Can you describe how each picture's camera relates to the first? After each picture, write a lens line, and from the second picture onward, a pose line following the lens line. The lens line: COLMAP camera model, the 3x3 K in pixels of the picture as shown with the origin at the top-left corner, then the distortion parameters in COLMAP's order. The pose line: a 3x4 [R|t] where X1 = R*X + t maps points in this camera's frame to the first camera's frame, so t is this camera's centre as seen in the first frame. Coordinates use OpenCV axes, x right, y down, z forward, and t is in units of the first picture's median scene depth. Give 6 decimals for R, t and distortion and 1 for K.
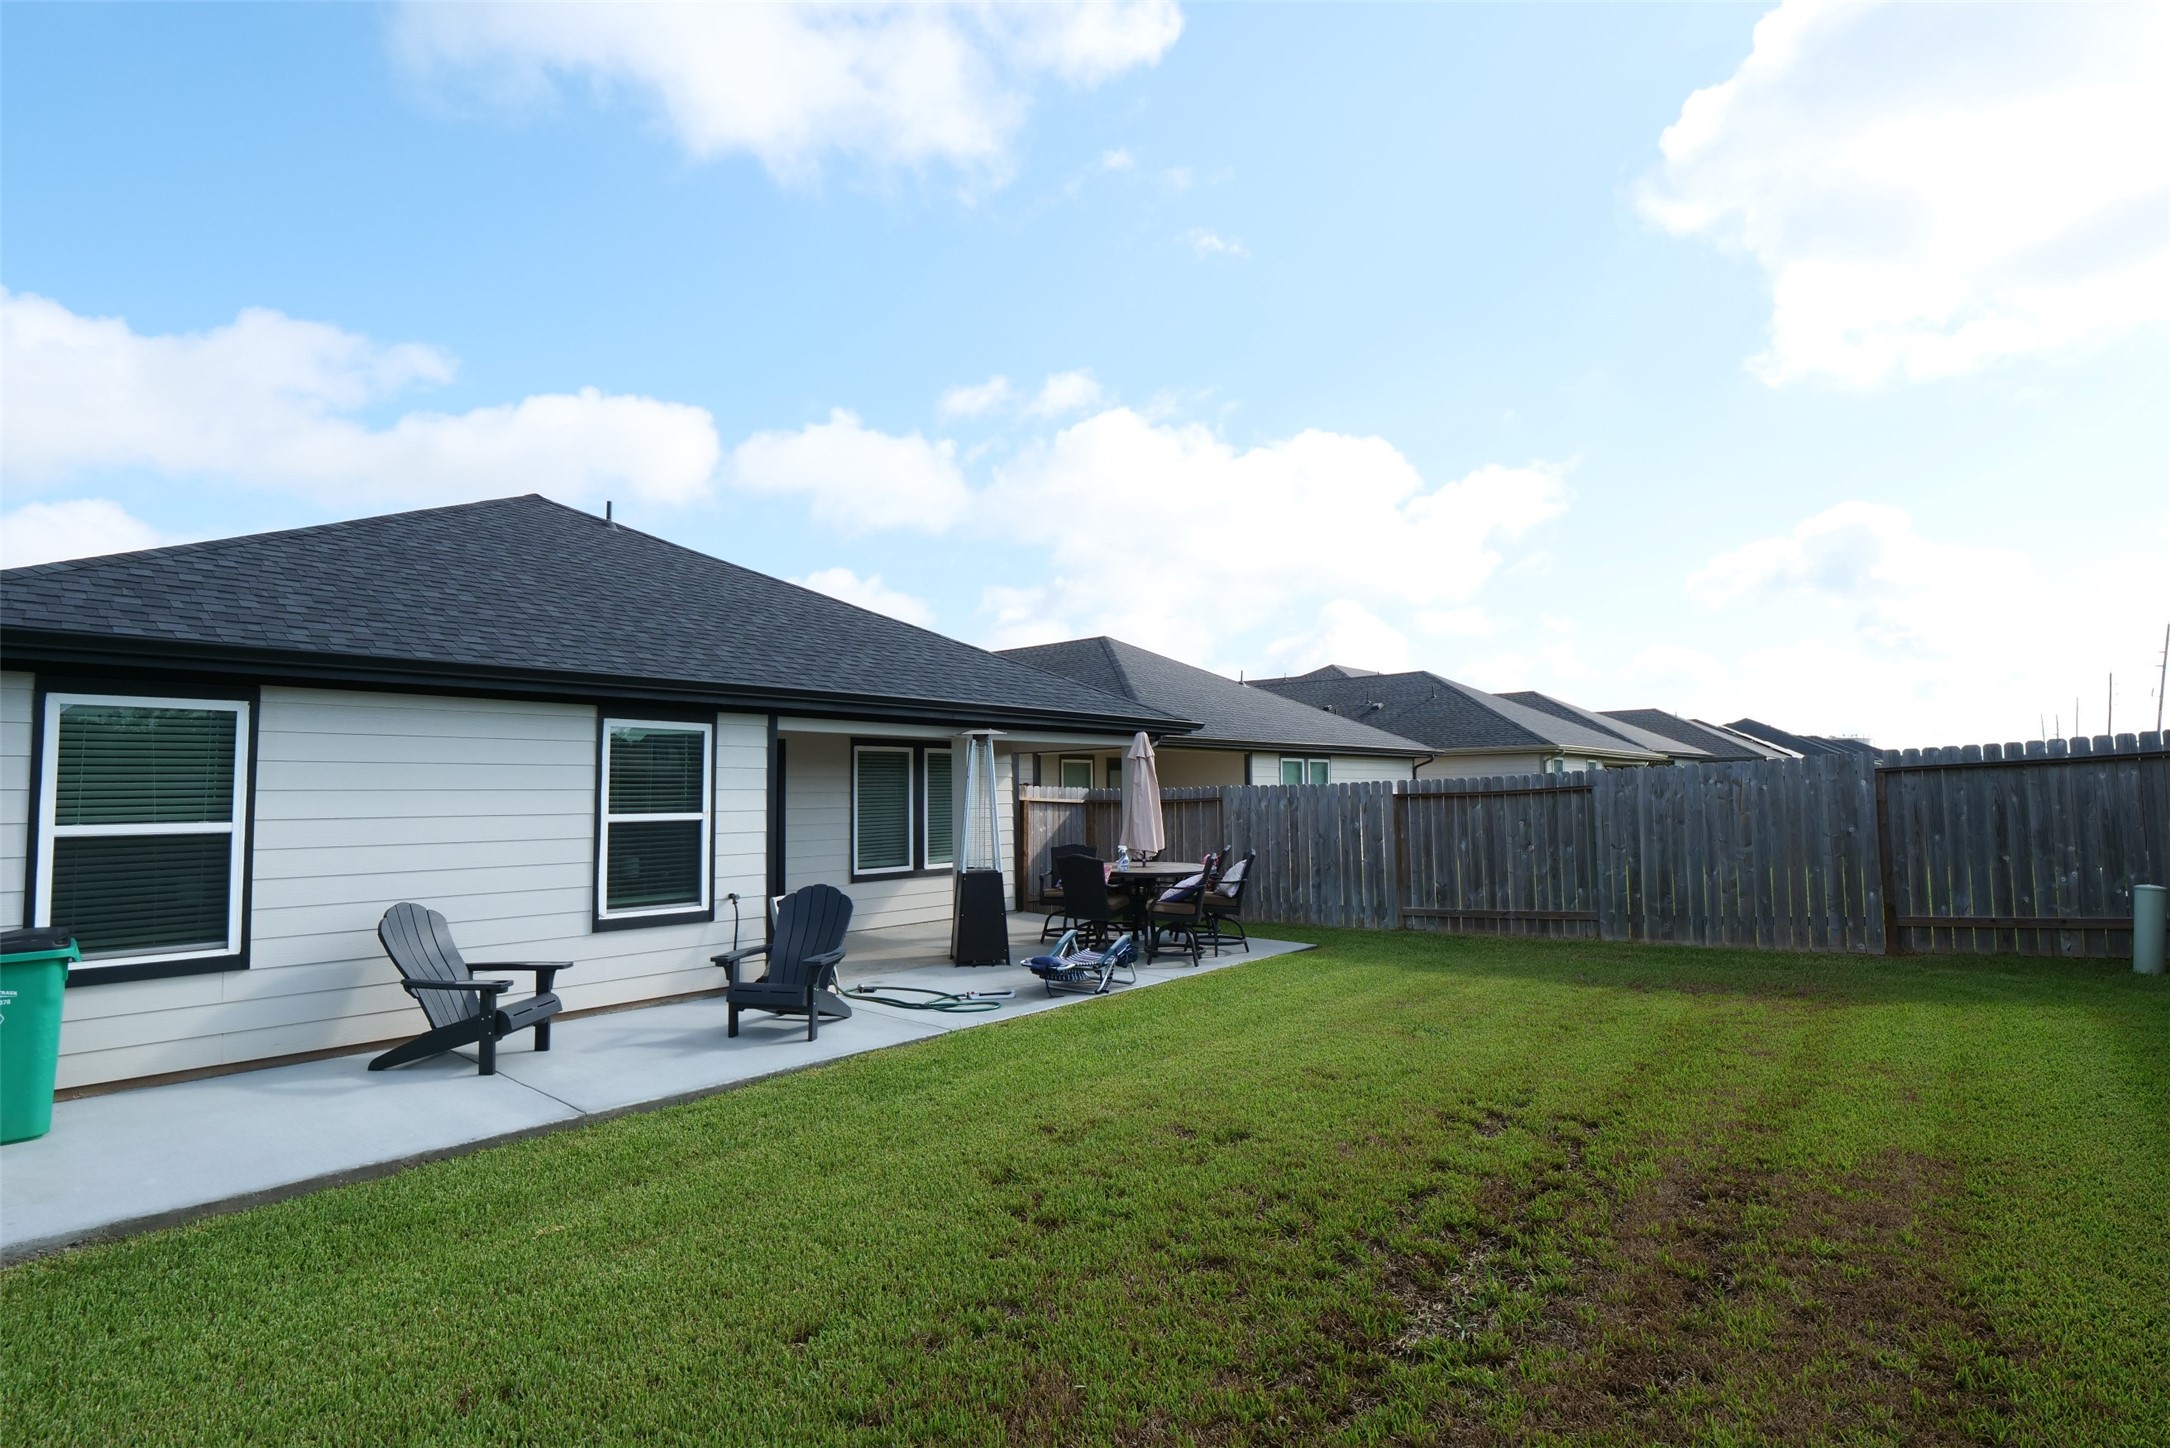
lens RADIAL K [[1061.7, 0, 1087.9], [0, 1061.7, 729.6], [0, 0, 1]] dist [-0.014033, 0.000537]
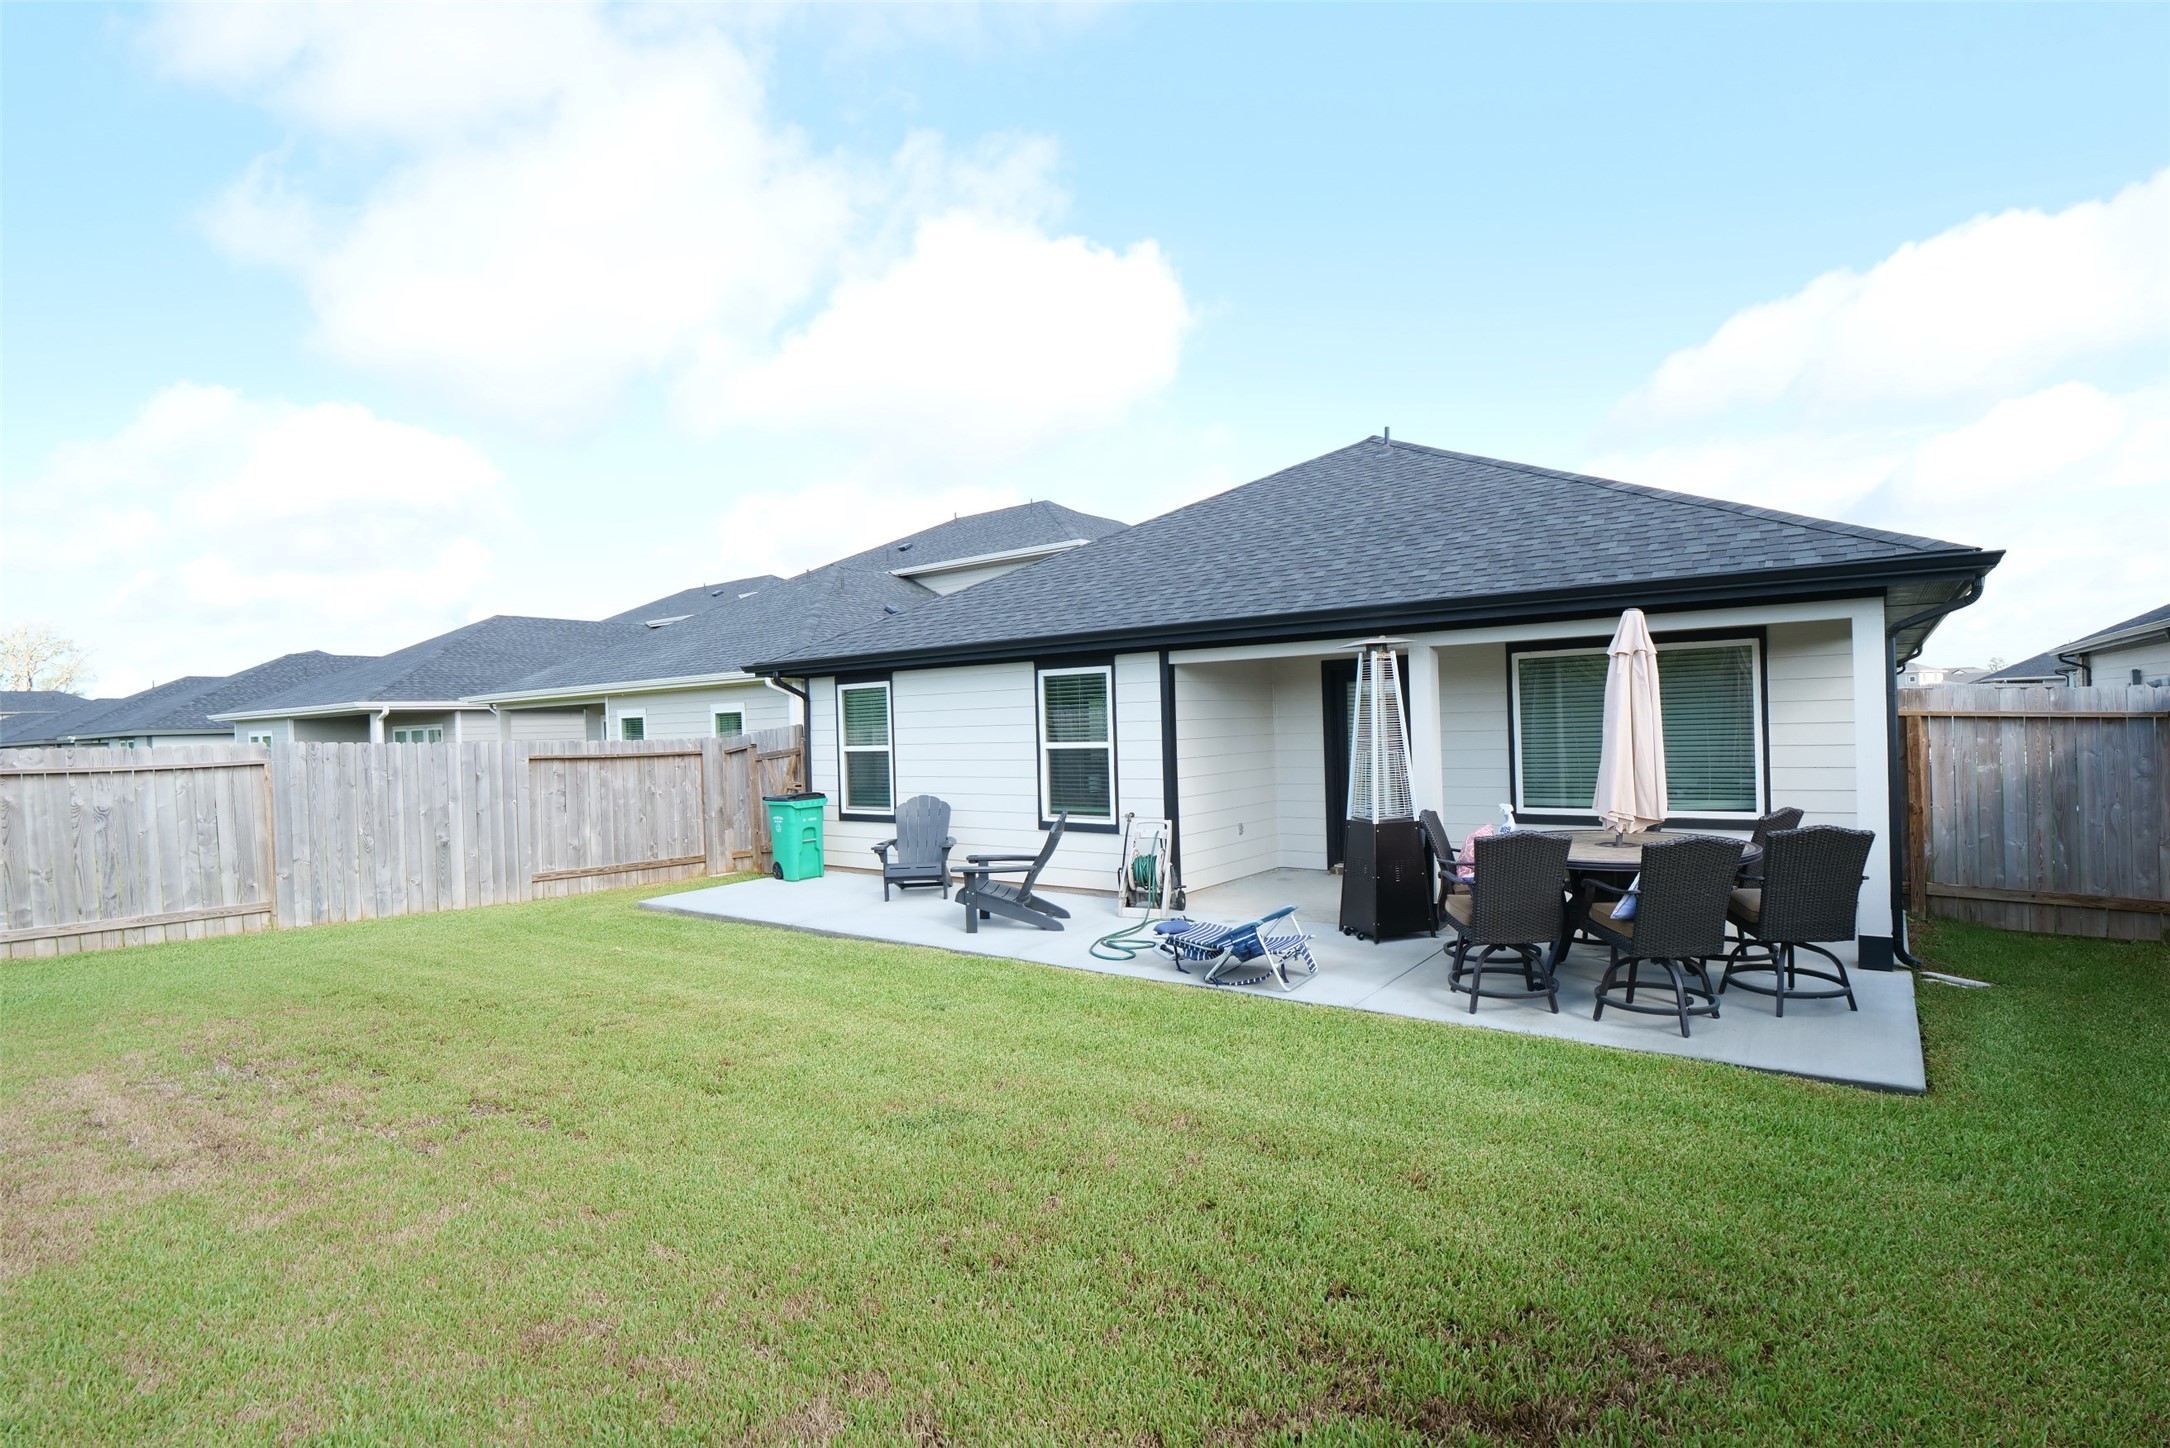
lens RADIAL K [[1061.7, 0, 1089.1], [0, 1061.7, 715.5], [0, 0, 1]] dist [-0.014033, 0.000537]
pose [[0.048257, -0.005151, -0.998822, 0.818595], [0.089209, 0.996013, -0.000827, 0.049281], [0.994843, -0.089064, 0.048524, 0.930305]]
